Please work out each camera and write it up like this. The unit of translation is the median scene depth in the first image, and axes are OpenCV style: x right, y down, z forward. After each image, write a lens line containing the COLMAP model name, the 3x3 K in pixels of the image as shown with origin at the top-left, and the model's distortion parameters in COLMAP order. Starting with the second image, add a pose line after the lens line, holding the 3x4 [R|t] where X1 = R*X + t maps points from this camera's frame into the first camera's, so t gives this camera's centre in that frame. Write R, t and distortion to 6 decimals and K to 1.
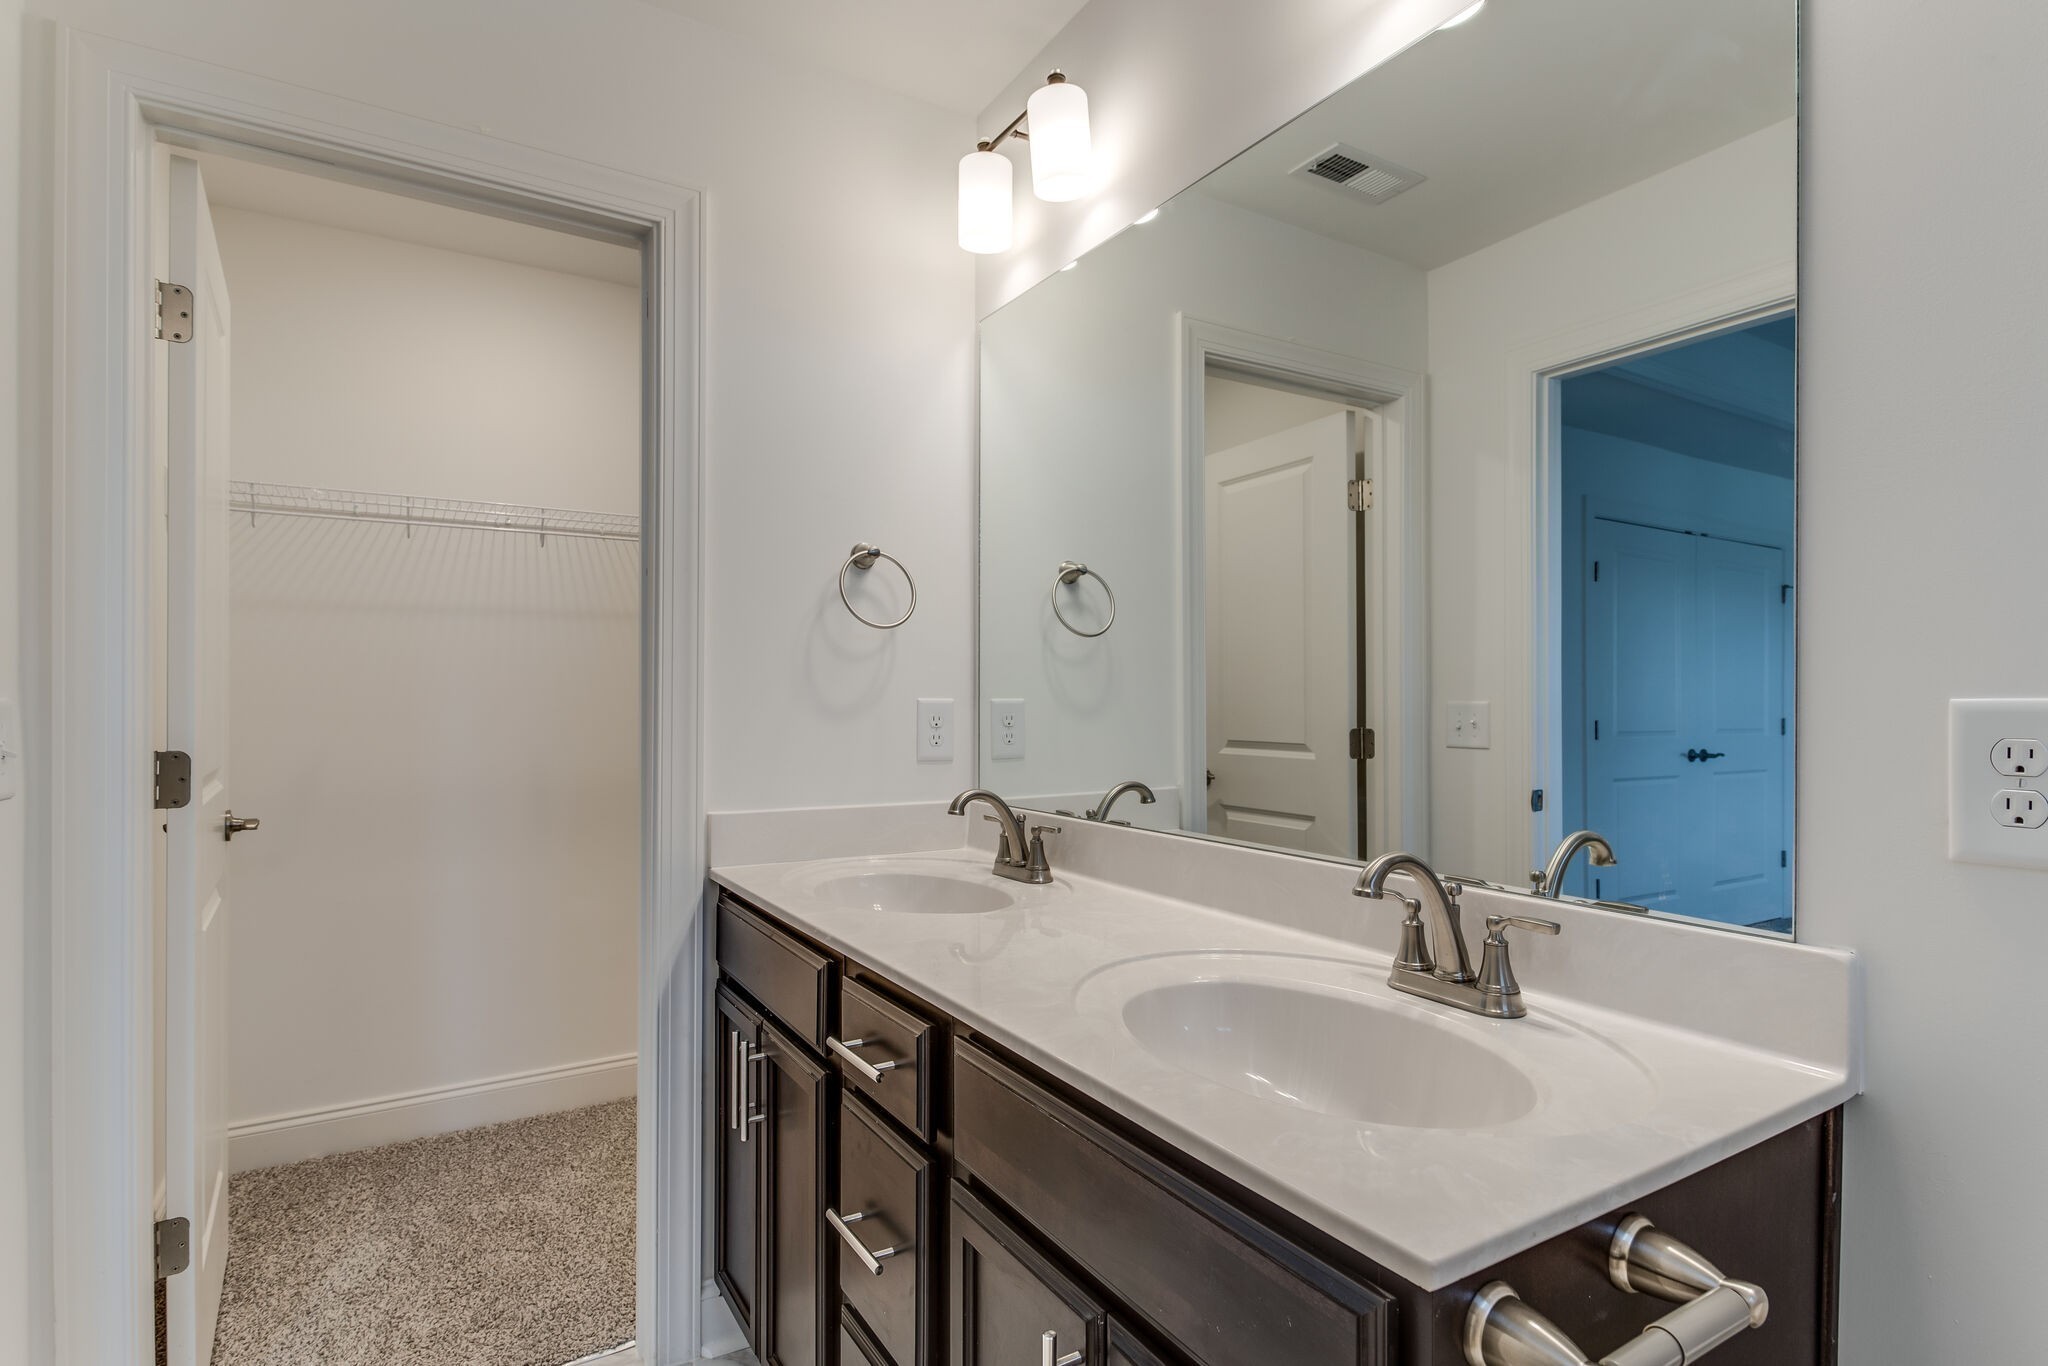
lens RADIAL K [[1008.3, 0, 1026.6], [0, 1008.3, 700.8], [0, 0, 1]] dist [0.002712, 0.000594]
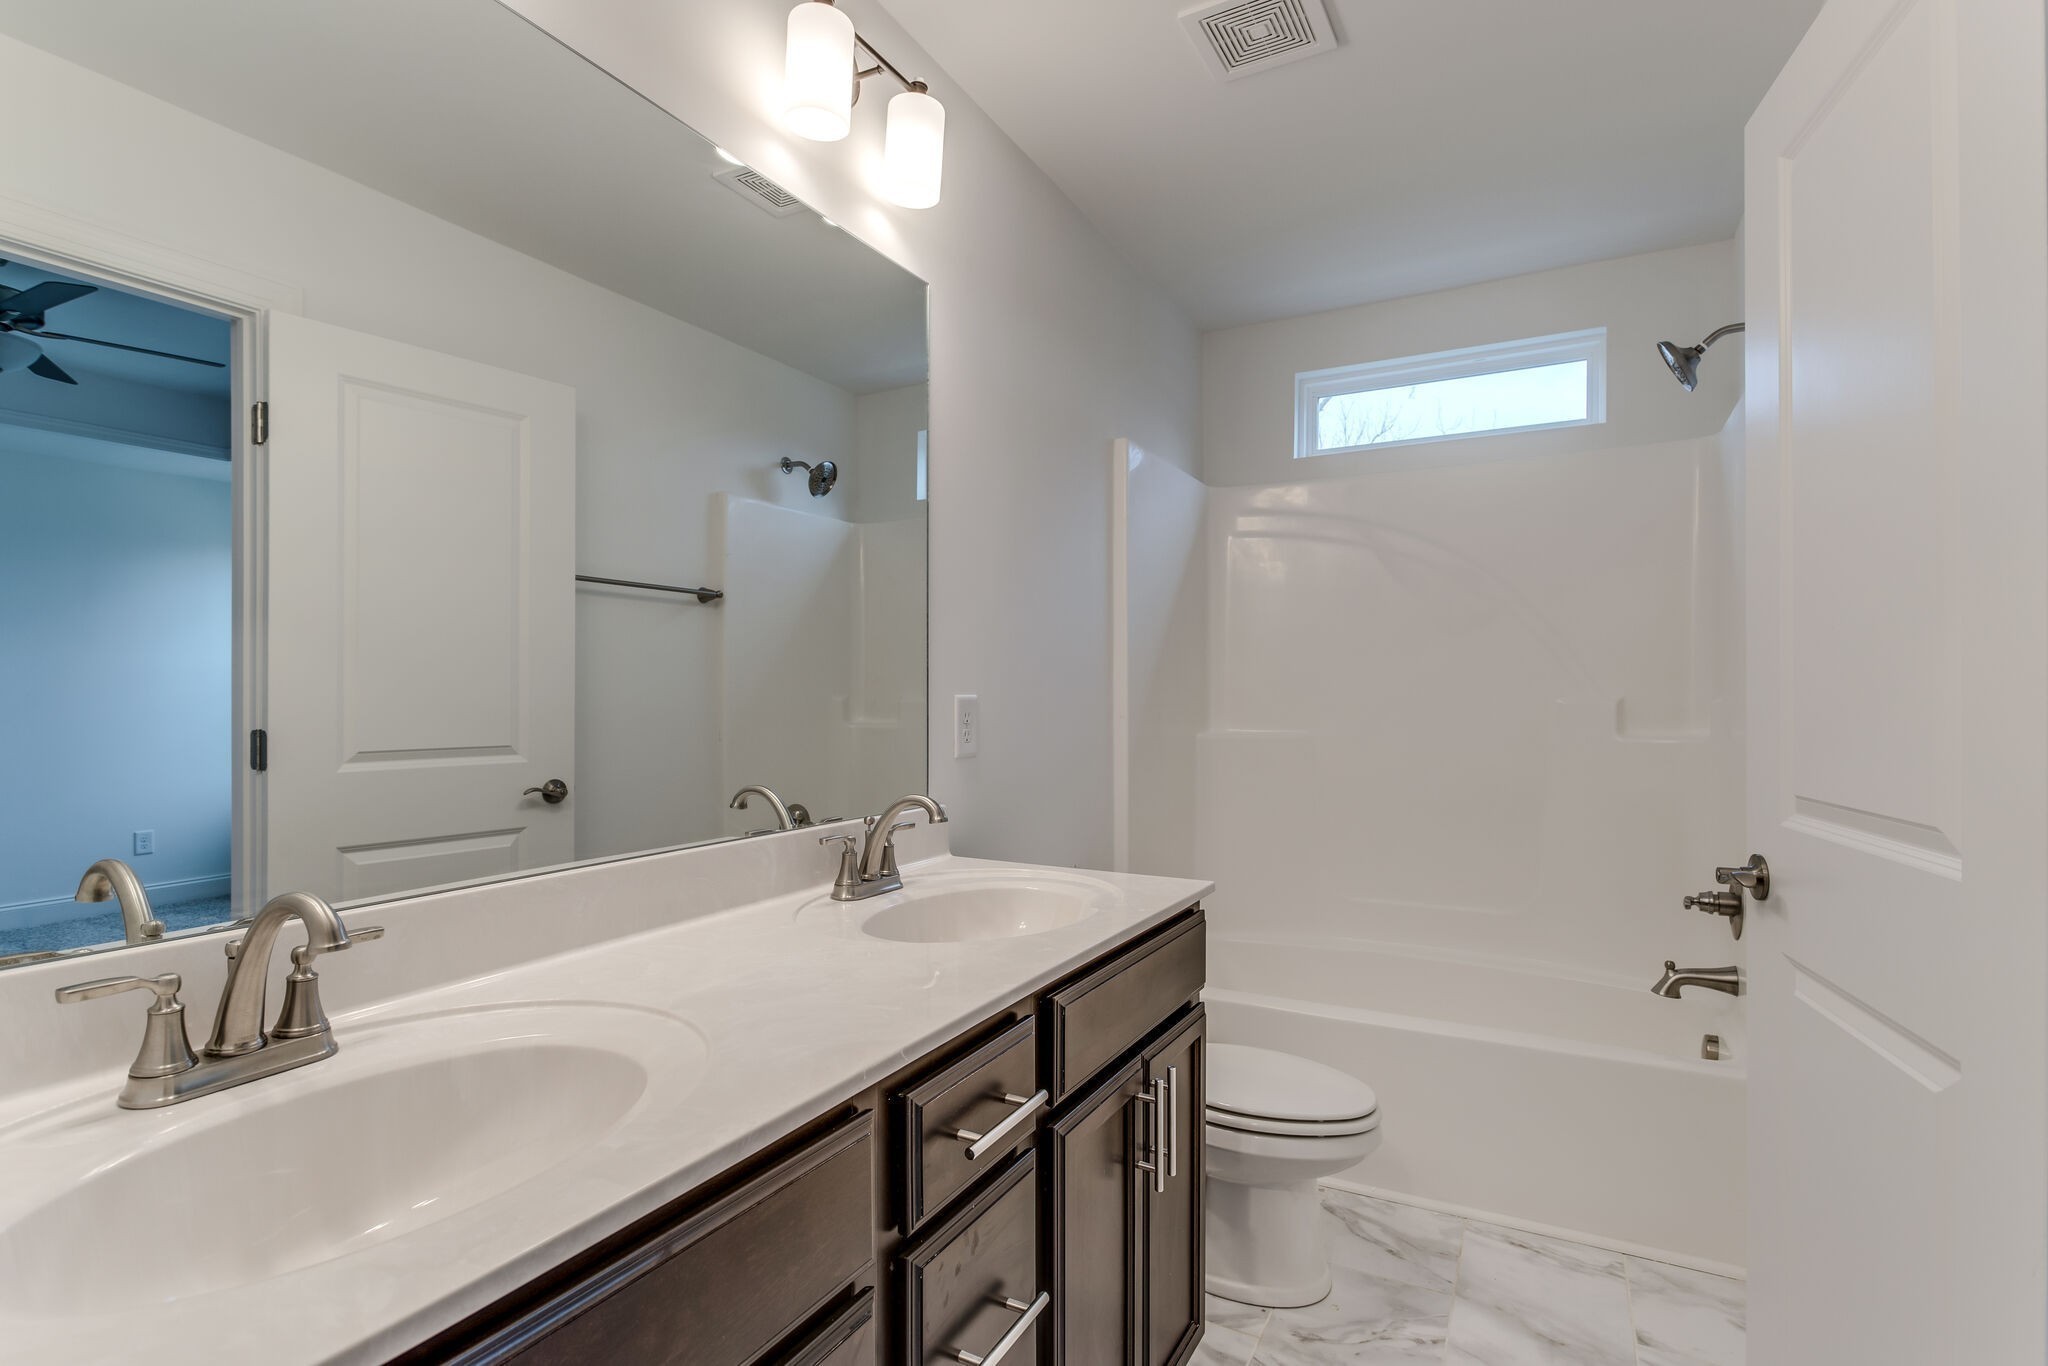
lens RADIAL K [[1008.3, 0, 1026.6], [0, 1008.3, 700.8], [0, 0, 1]] dist [0.002712, 0.000594]
pose [[-0.478828, -0.006658, 0.877883, -0.701228], [-0.003209, 0.999978, 0.005834, -0.001422], [-0.877903, -0.000024, -0.478839, 1.053870]]
